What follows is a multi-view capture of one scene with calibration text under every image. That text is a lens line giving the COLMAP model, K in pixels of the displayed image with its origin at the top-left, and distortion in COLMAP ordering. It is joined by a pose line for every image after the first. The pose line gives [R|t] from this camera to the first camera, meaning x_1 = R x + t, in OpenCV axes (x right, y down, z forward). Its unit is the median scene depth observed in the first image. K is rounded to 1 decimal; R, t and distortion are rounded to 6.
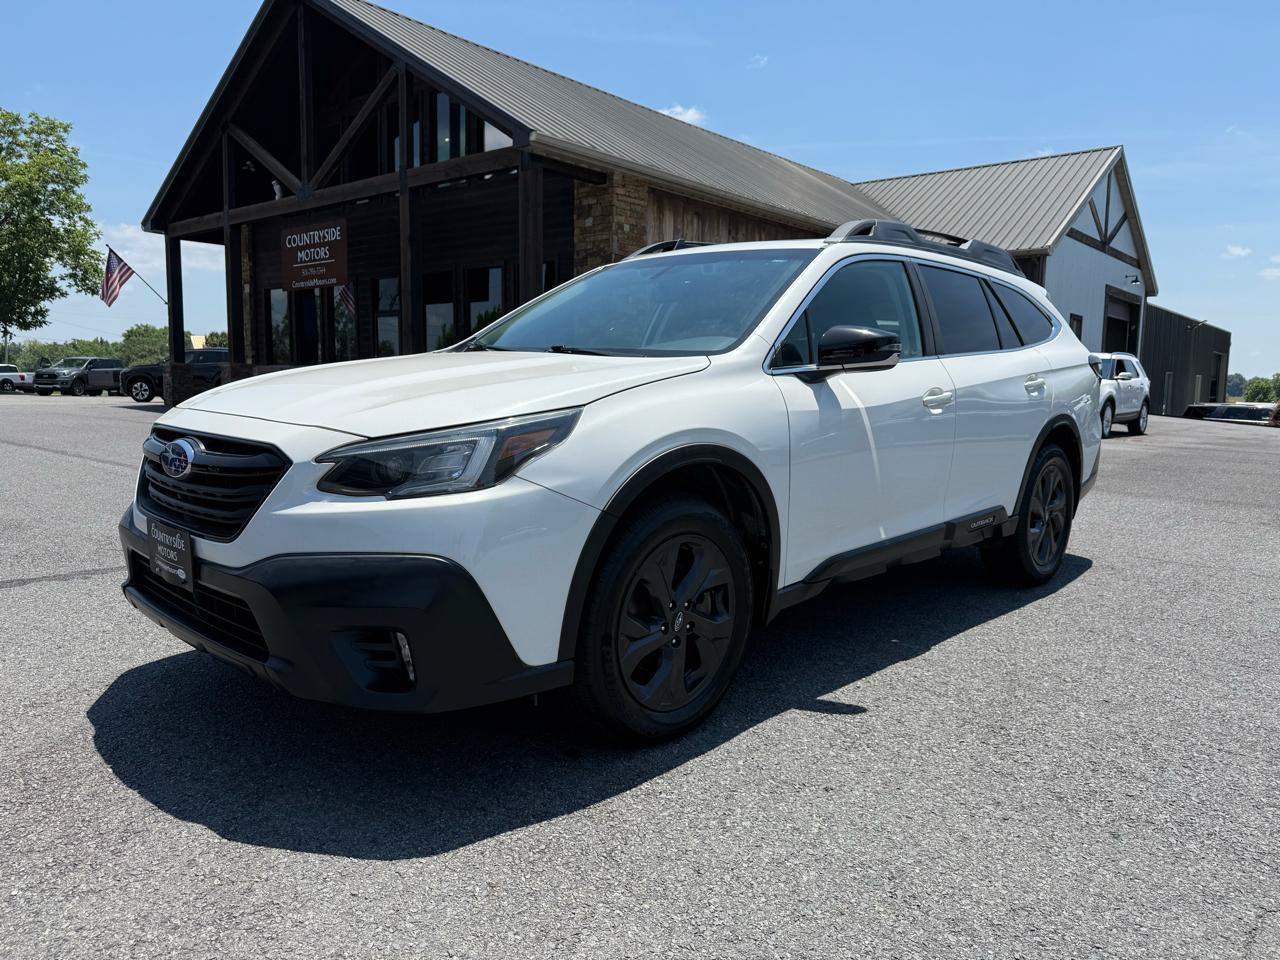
lens RADIAL K [[903.0, 0, 638.9], [0, 903.0, 490.4], [0, 0, 1]] dist [0.054245, -0.059451]
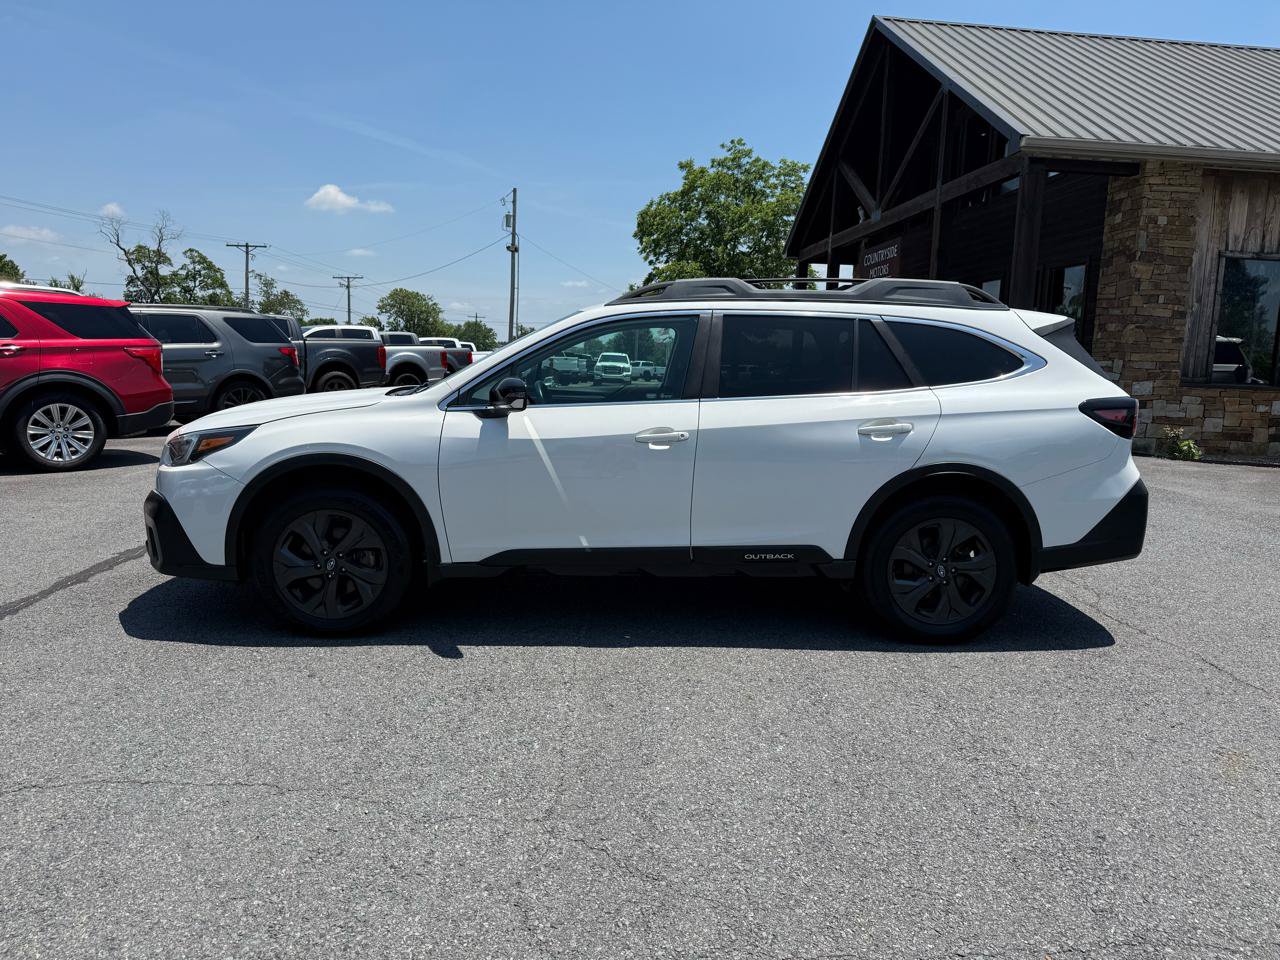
lens RADIAL K [[909.3, 0, 644.2], [0, 909.3, 467.5], [0, 0, 1]] dist [0.024478, -0.029497]
pose [[0.719877, 0.087647, -0.688546, 0.256774], [-0.103466, 0.994463, 0.018414, -0.018406], [0.686347, 0.057985, 0.724959, 0.034566]]
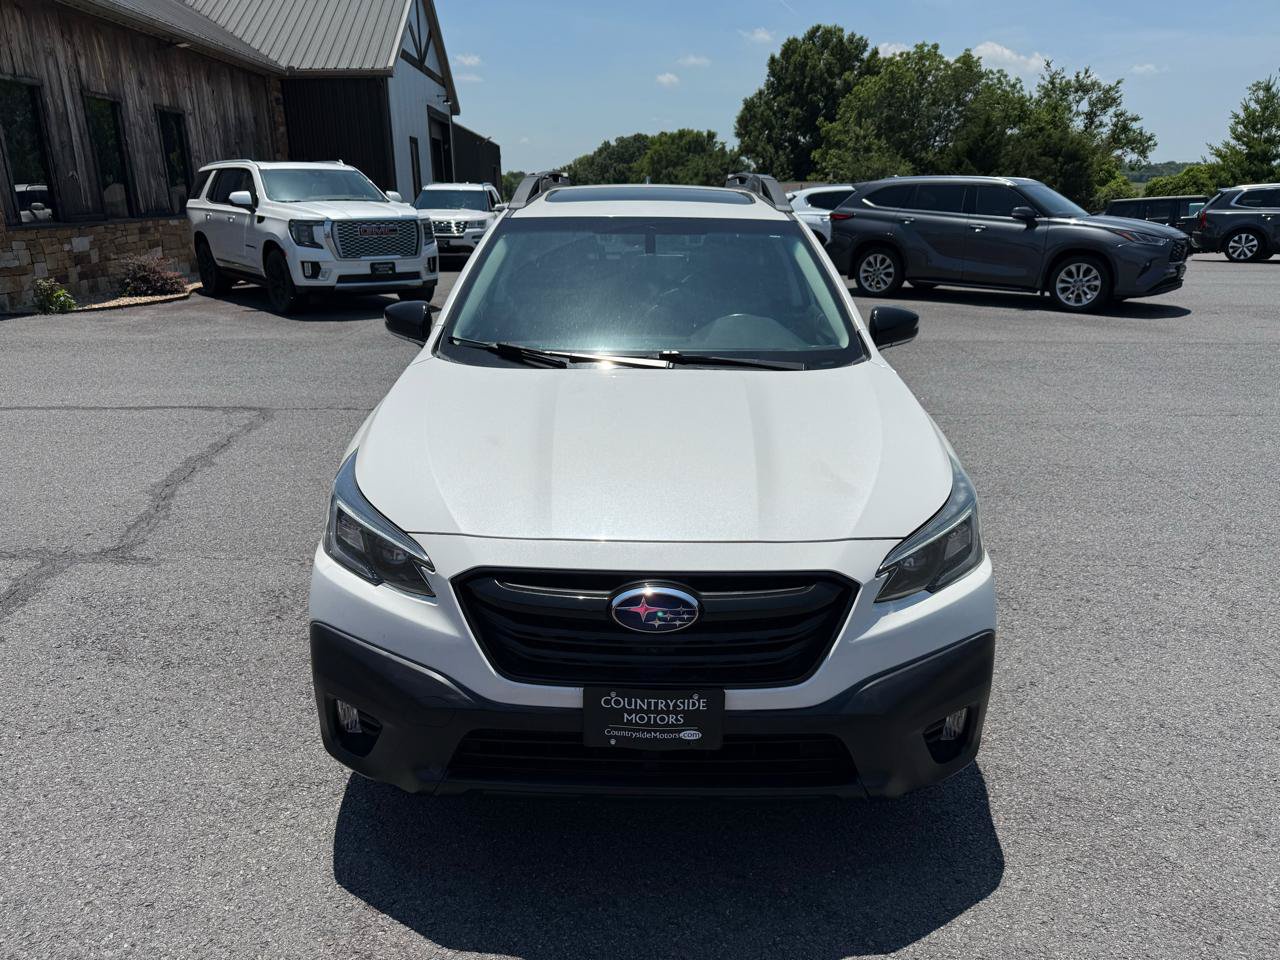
lens RADIAL K [[909.3, 0, 643.6], [0, 909.3, 484.4], [0, 0, 1]] dist [0.024478, -0.029497]
pose [[0.723645, -0.235910, 0.648602, -0.149869], [0.103265, 0.966198, 0.236214, -0.050103], [-0.682404, -0.103957, 0.723546, 0.062639]]
